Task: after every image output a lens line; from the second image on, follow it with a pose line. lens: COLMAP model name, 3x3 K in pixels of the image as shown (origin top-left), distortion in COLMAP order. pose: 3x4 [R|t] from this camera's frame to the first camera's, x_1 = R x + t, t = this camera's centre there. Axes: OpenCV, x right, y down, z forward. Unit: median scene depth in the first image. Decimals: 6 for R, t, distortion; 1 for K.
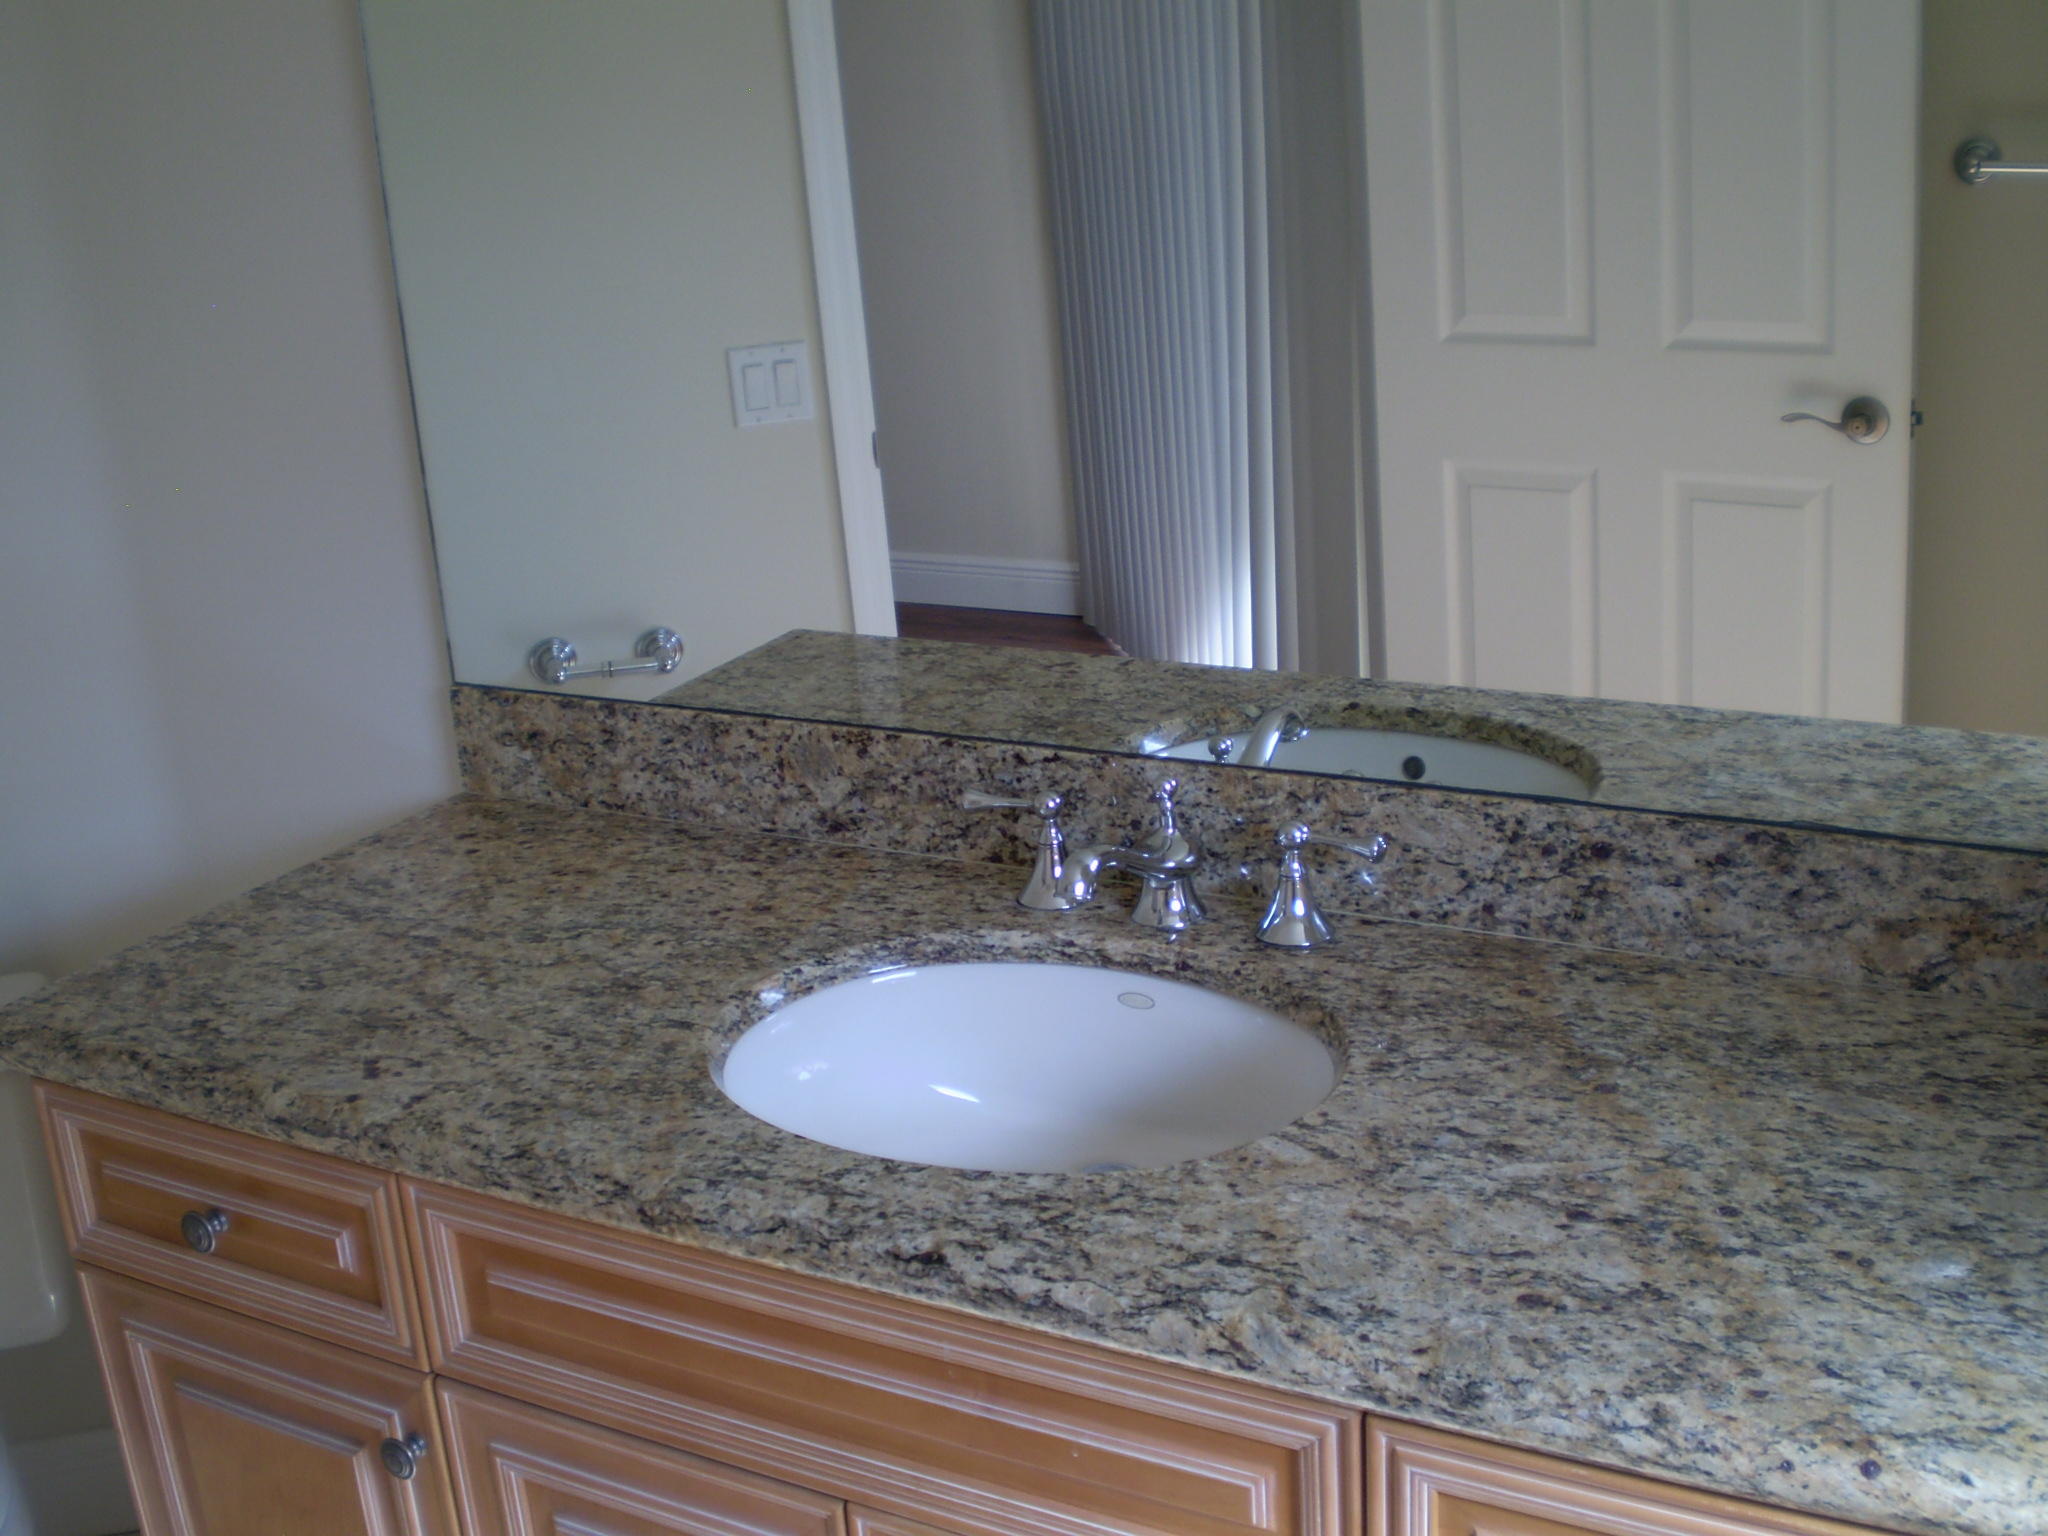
lens RADIAL K [[2377.8, 0, 1029.3], [0, 2377.8, 762.0], [0, 0, 1]] dist [-0.108591, 0.000000]
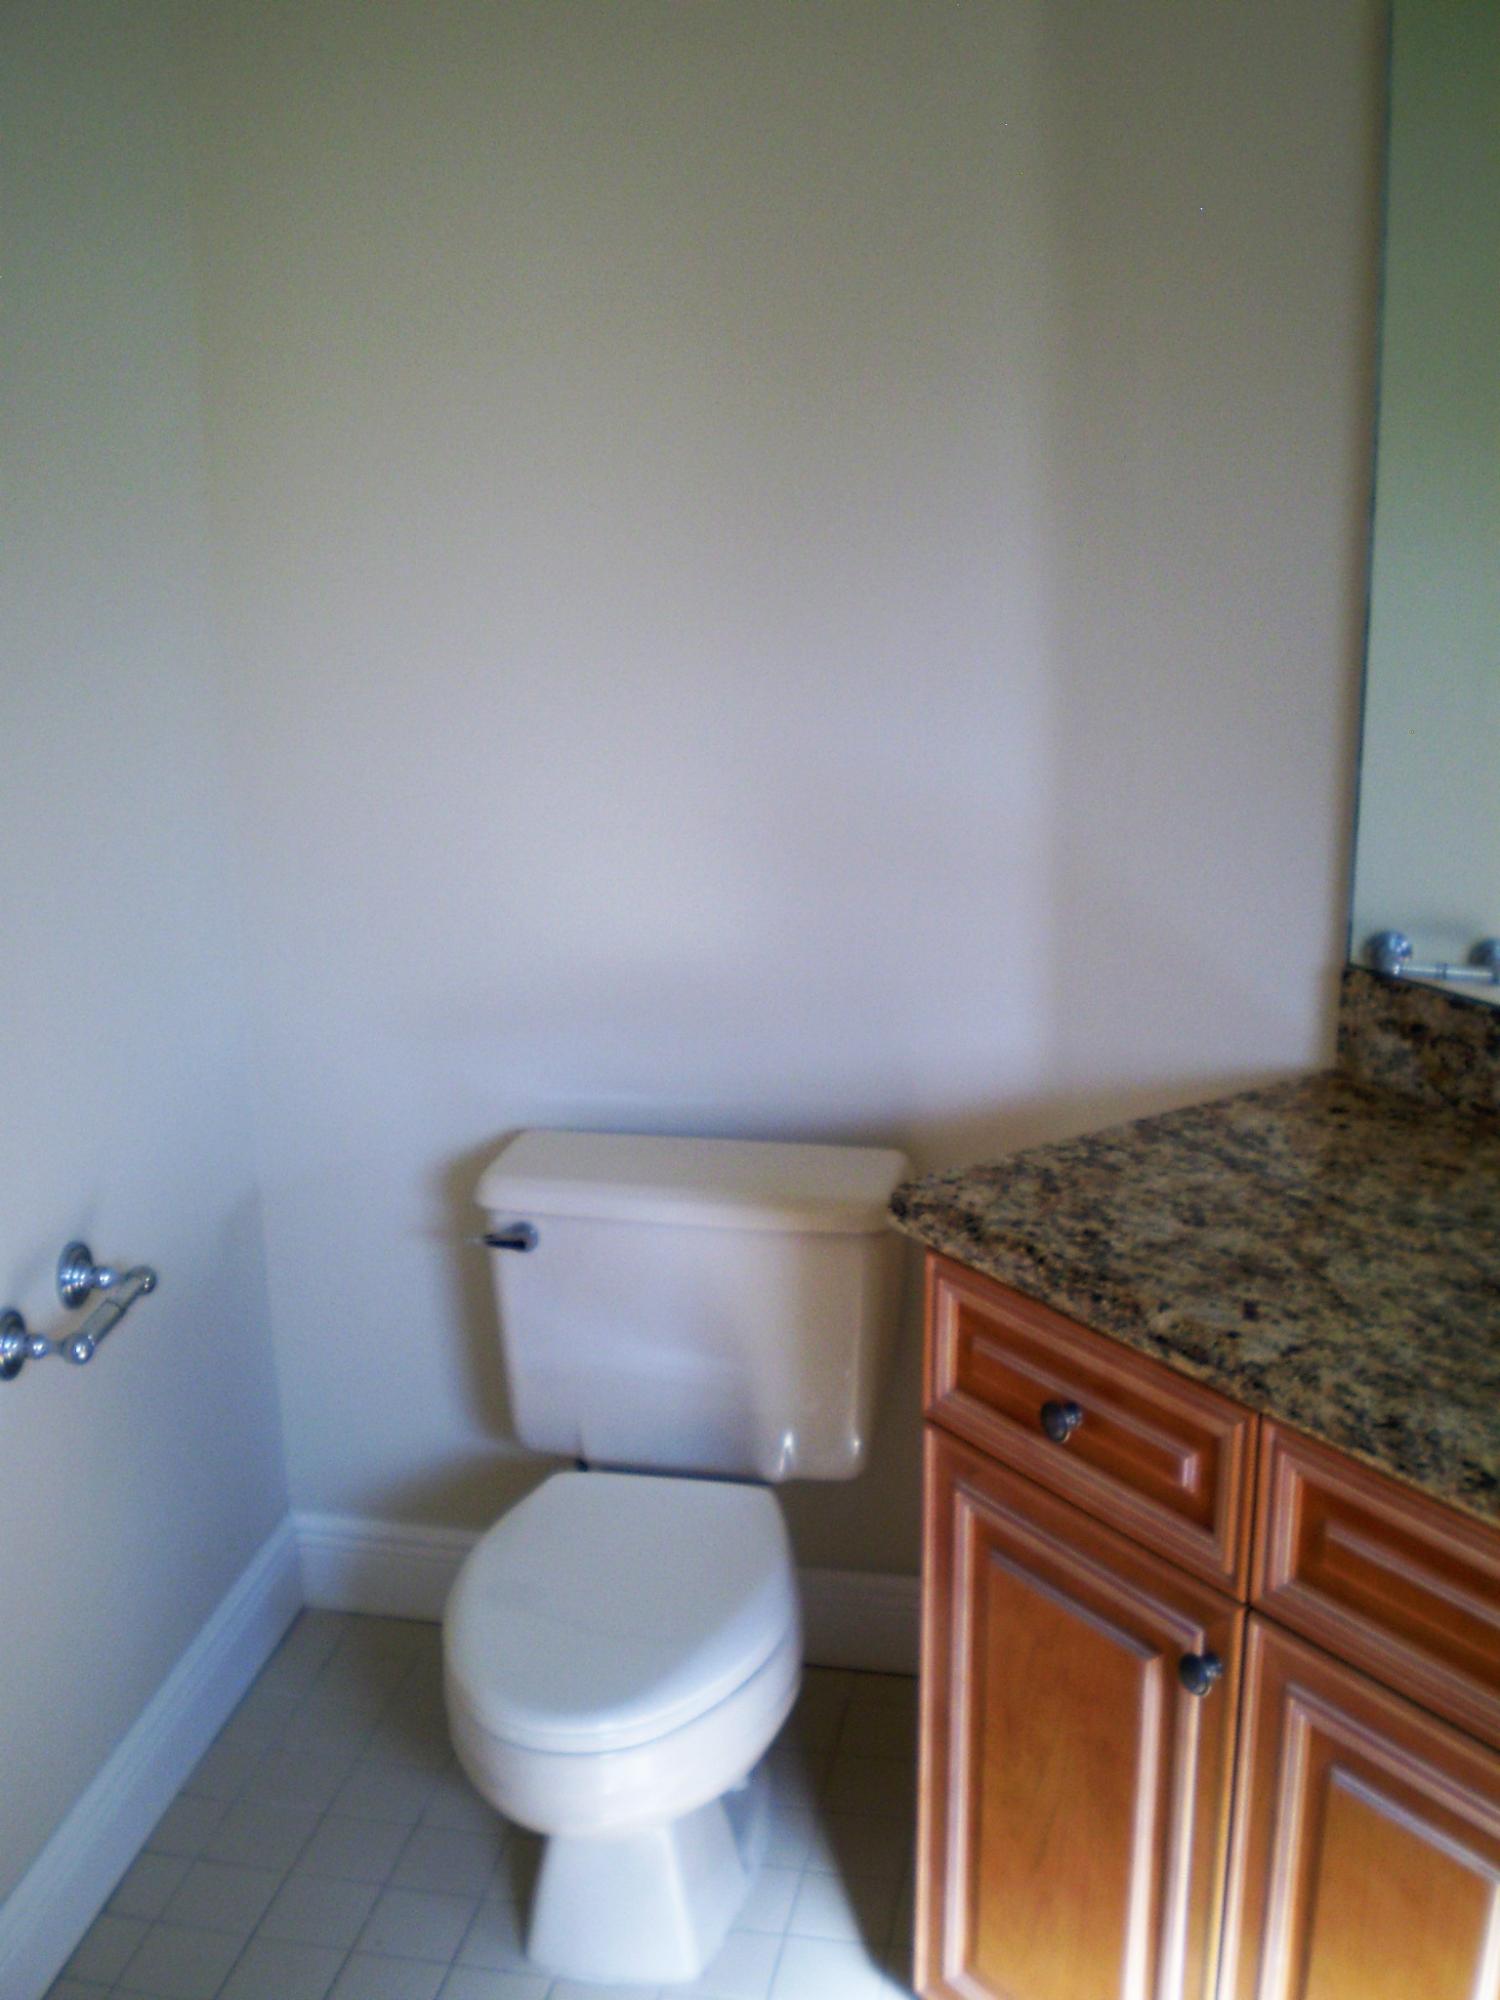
lens RADIAL K [[2322.1, 0, 750.2], [0, 2322.1, 1007.2], [0, 0, 1]] dist [-0.108591, 0.000000]
pose [[0.895592, 0.184636, -0.404751, -0.081951], [-0.189219, 0.981505, 0.029051, 0.007371], [0.402629, 0.050569, 0.913965, -0.051074]]
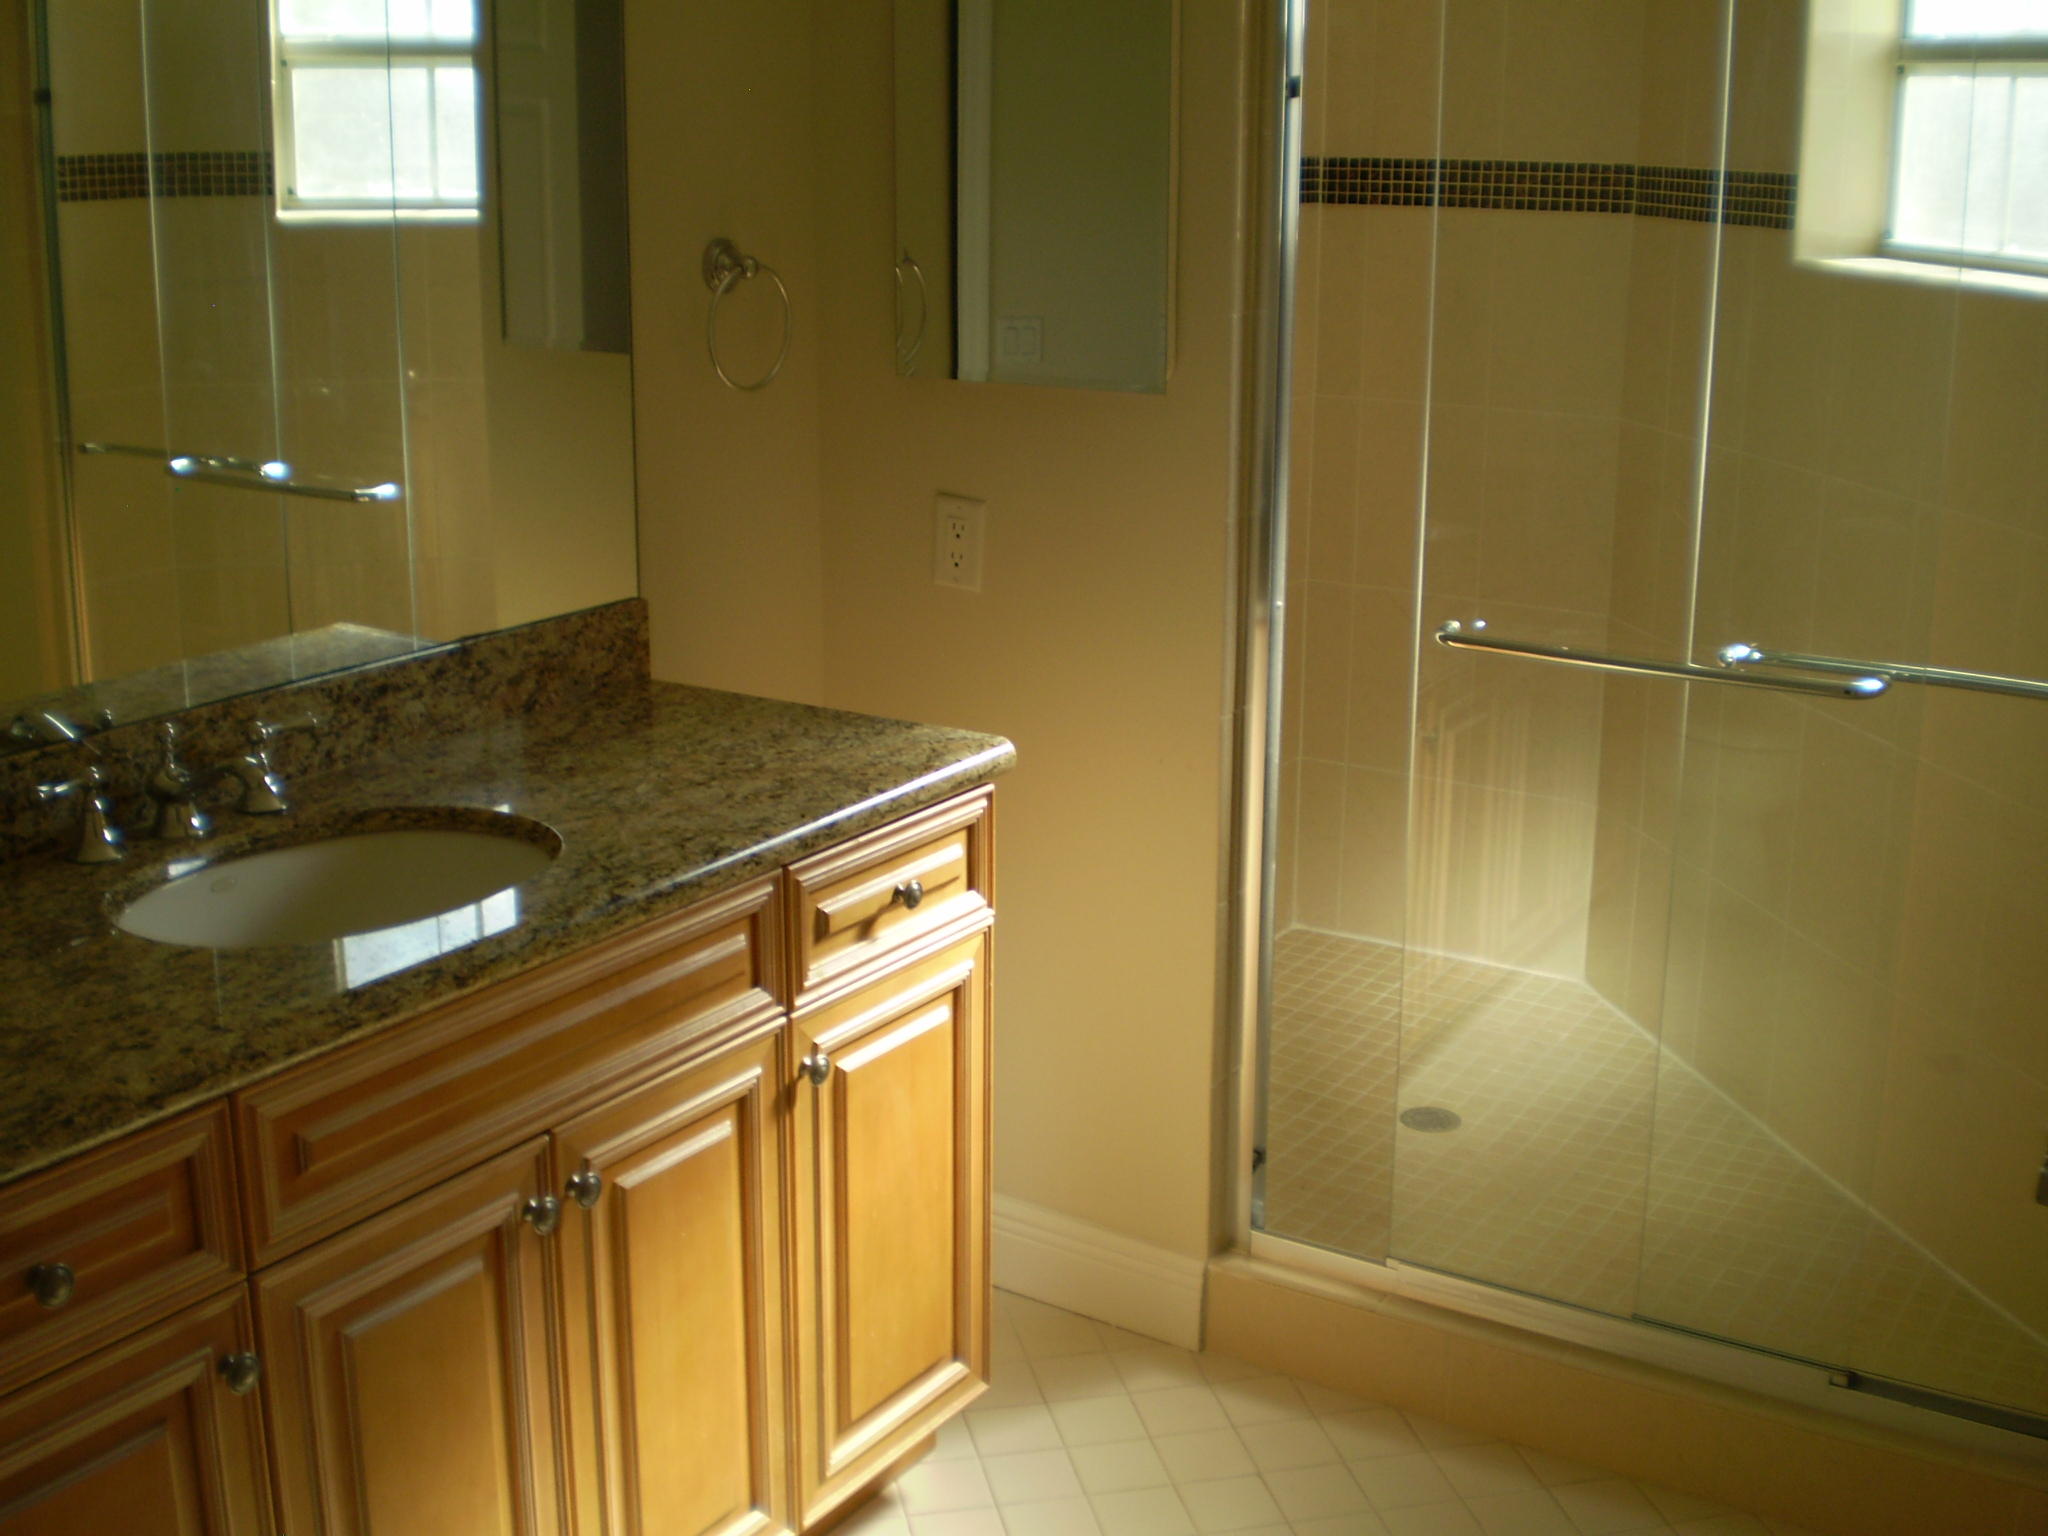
lens RADIAL K [[2377.8, 0, 1024.2], [0, 2377.8, 766.9], [0, 0, 1]] dist [-0.108591, 0.000000]
pose [[0.063875, -0.200072, 0.977697, -1.254576], [0.307639, 0.935933, 0.171427, -0.051264], [-0.949357, 0.289828, 0.121333, 0.410047]]
